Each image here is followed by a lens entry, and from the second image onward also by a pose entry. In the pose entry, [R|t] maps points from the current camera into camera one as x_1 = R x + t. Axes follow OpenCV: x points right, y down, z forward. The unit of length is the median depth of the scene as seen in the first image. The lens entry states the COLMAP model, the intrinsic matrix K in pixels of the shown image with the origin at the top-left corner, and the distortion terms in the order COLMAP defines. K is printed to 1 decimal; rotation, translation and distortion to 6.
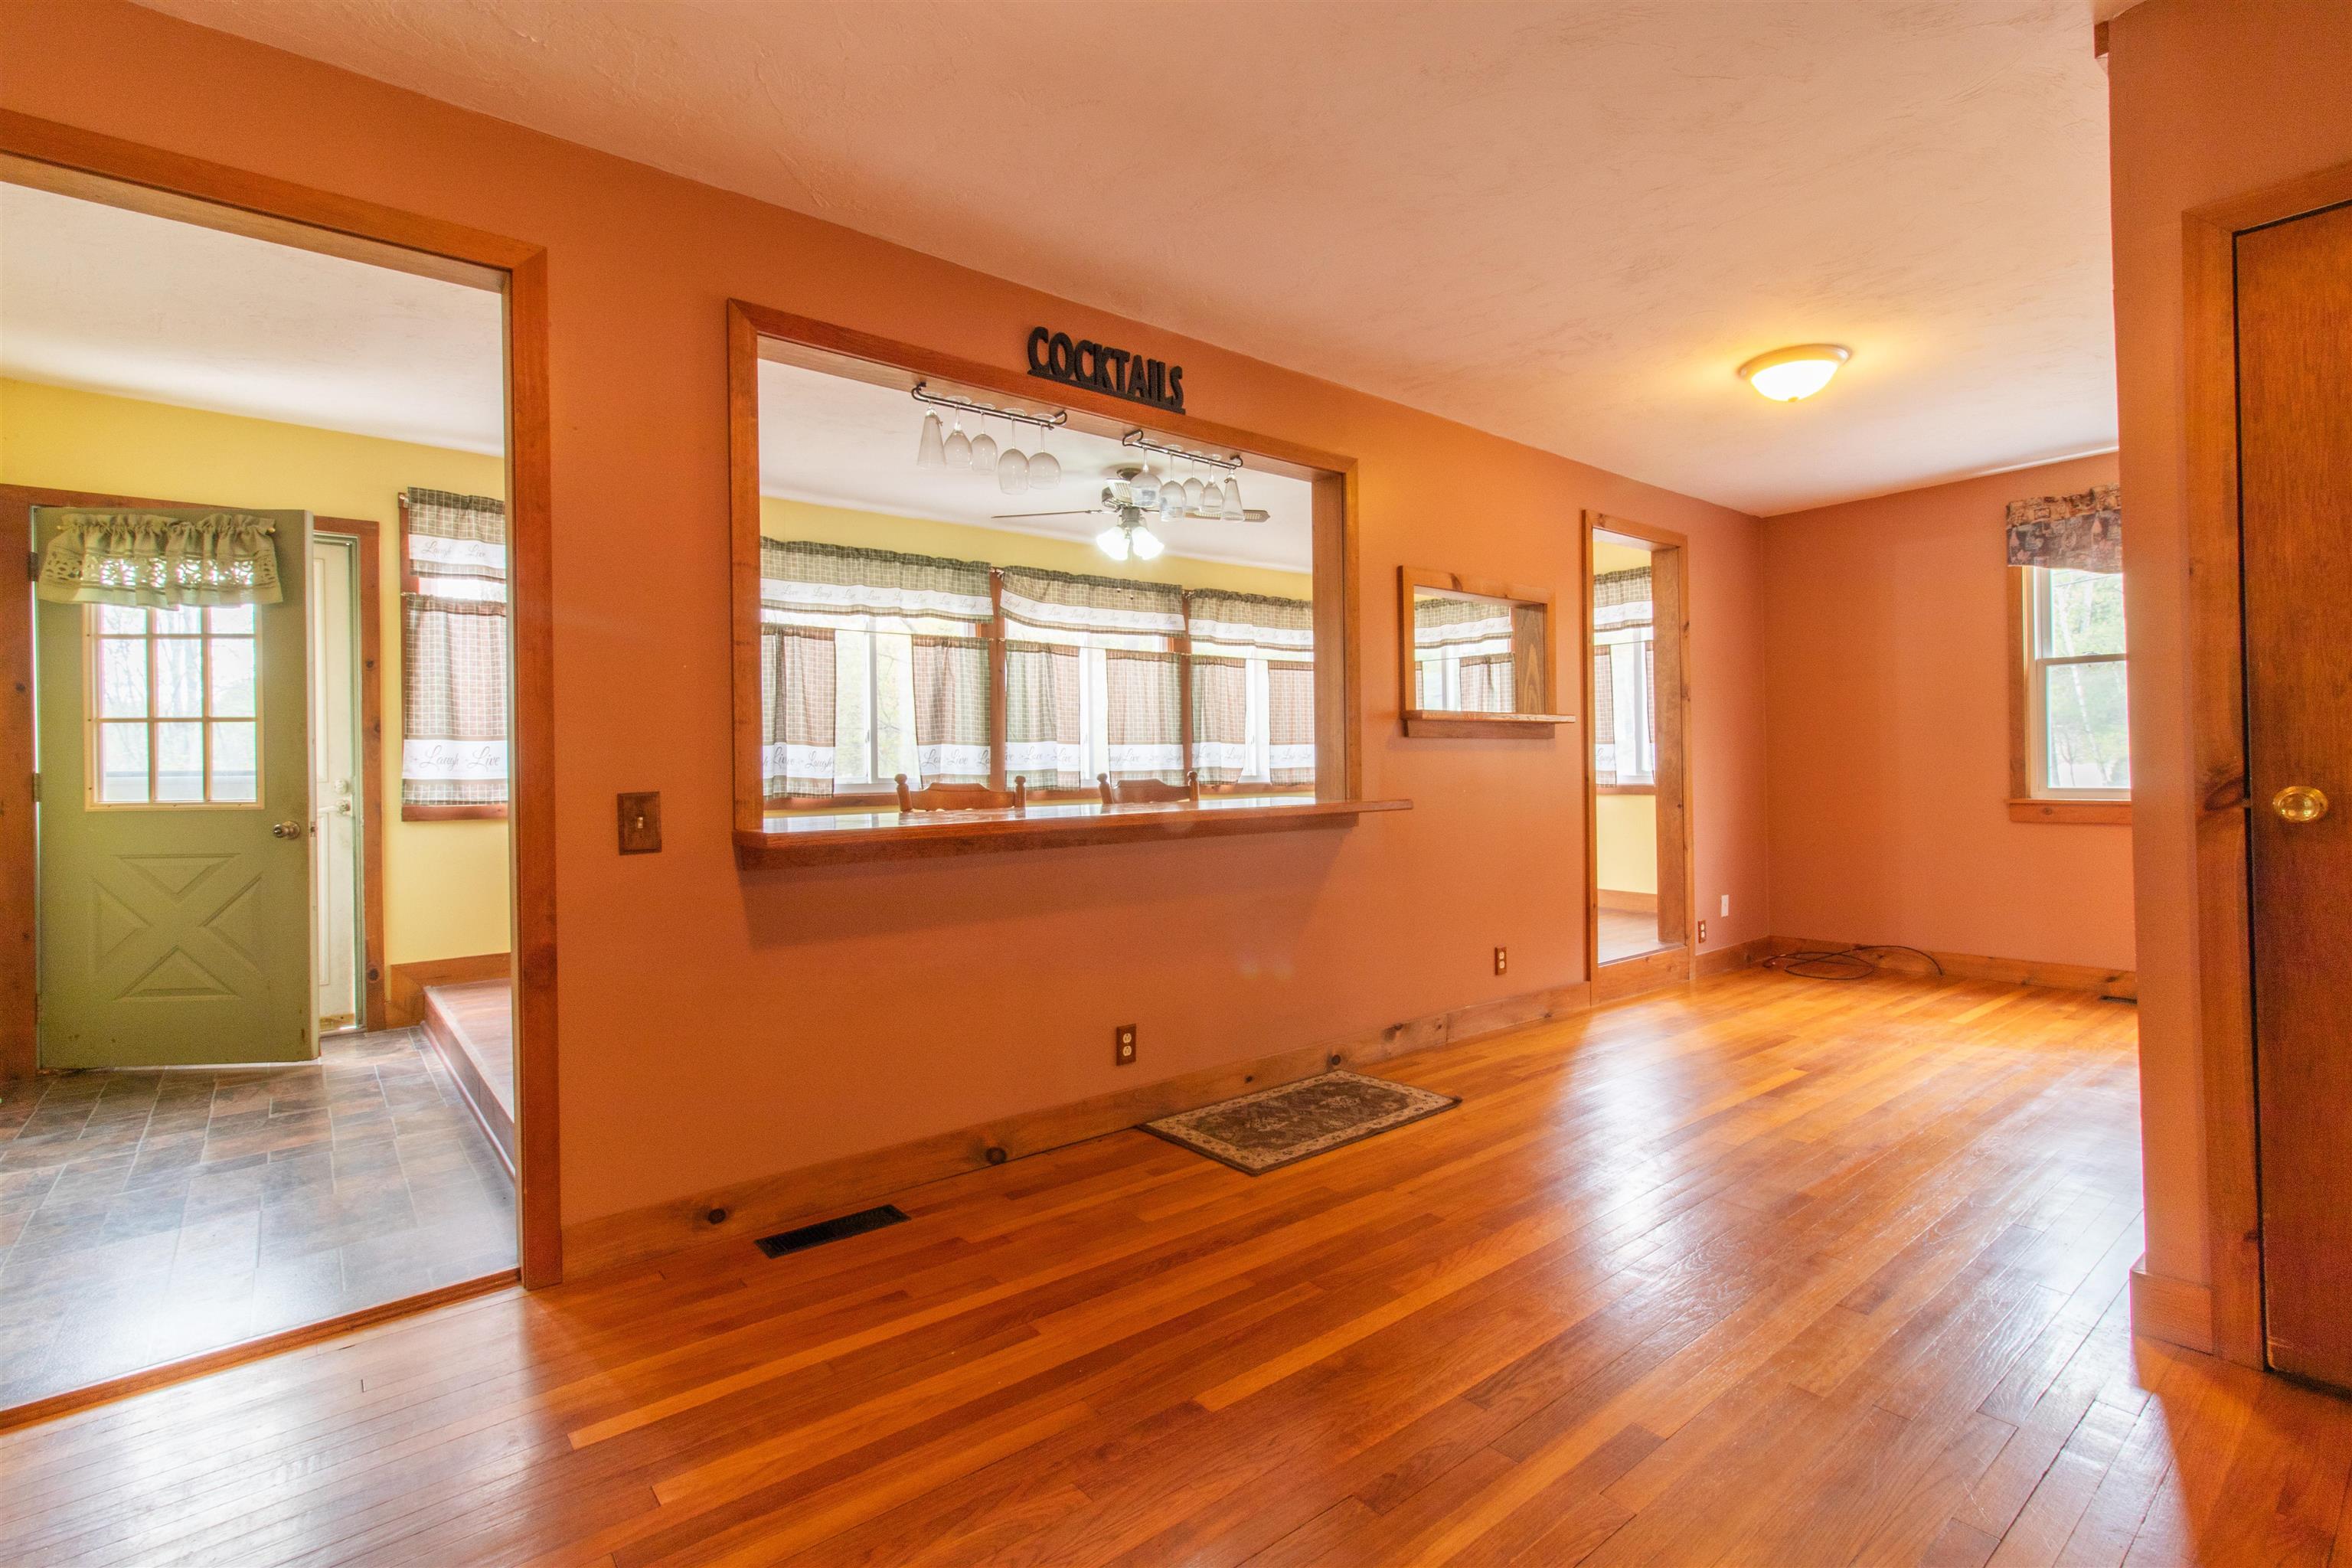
lens RADIAL K [[1080.6, 0, 1190.9], [0, 1080.6, 758.8], [0, 0, 1]] dist [0.008113, -0.001119]
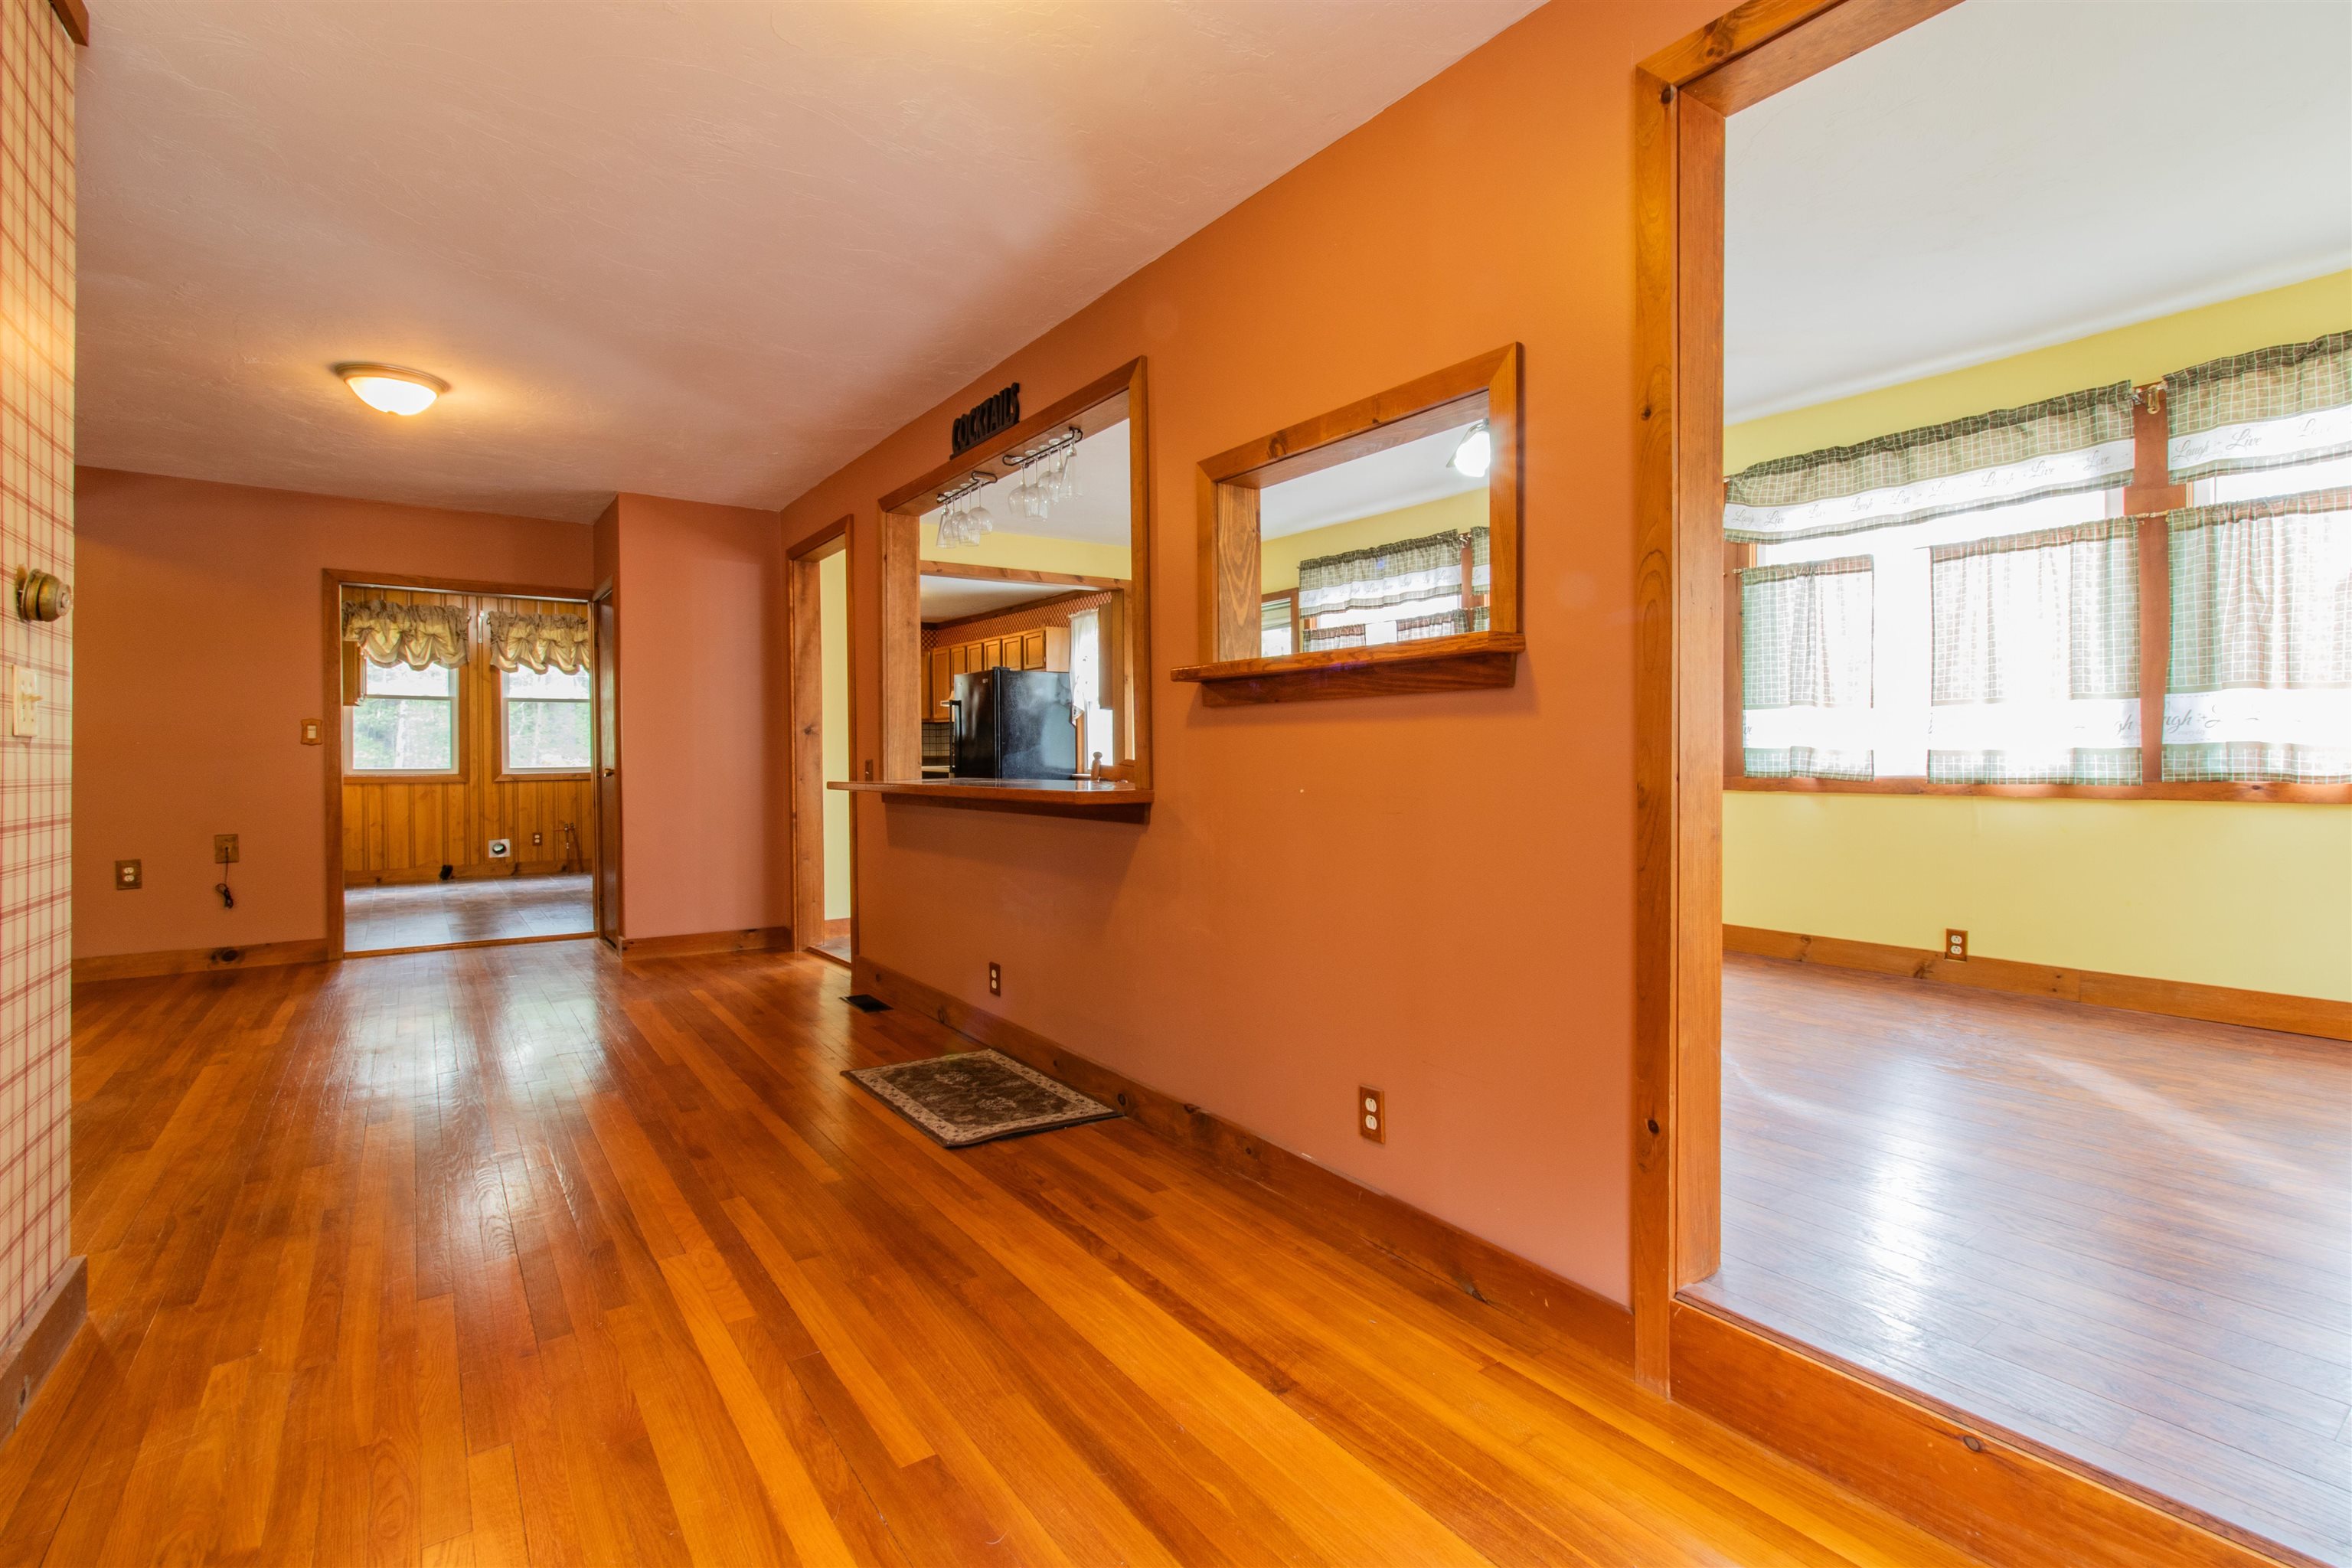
lens RADIAL K [[1080.6, 0, 1209.6], [0, 1080.6, 762.2], [0, 0, 1]] dist [0.008113, -0.001119]
pose [[-0.051237, 0.020225, -0.998482, 0.974899], [0.012240, 0.999733, 0.019622, 0.001990], [0.998611, -0.011216, -0.051471, 1.130529]]
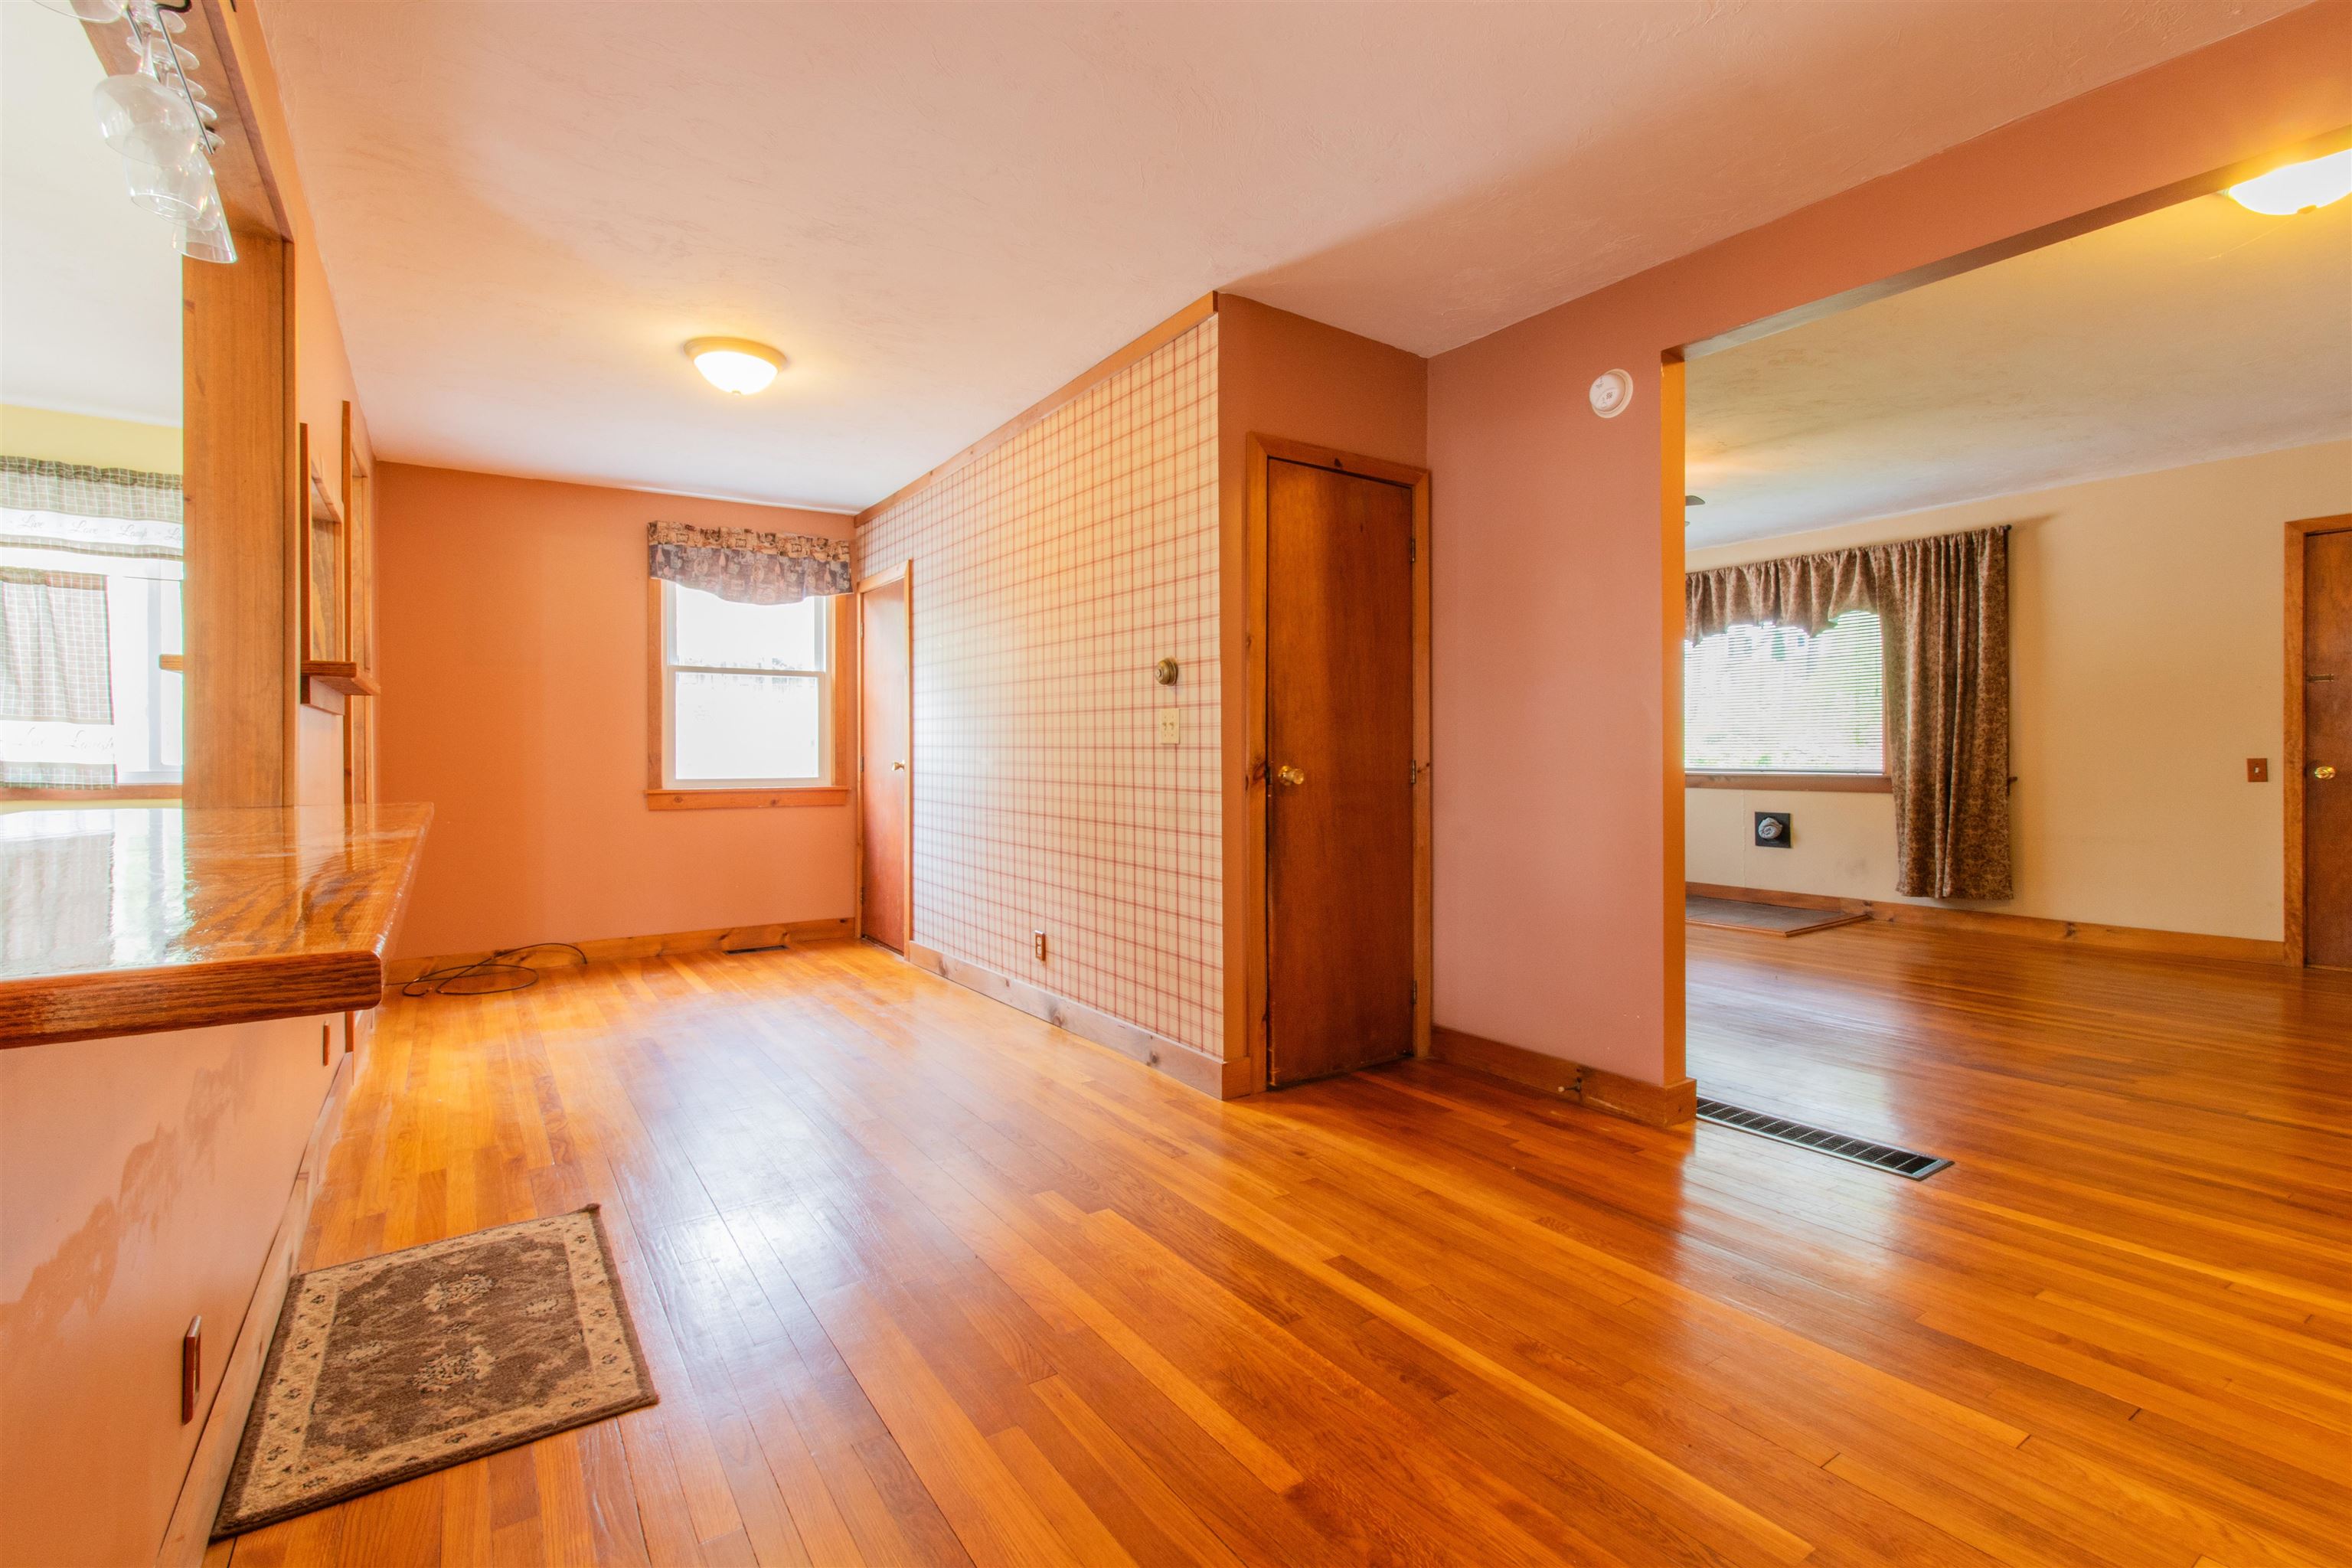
lens RADIAL K [[1080.6, 0, 1211.6], [0, 1080.6, 765.0], [0, 0, 1]] dist [0.008113, -0.001119]
pose [[0.077690, 0.002371, 0.996975, -0.408113], [-0.007492, 0.999970, -0.001795, 0.013171], [-0.996949, -0.007330, 0.077706, 0.478960]]
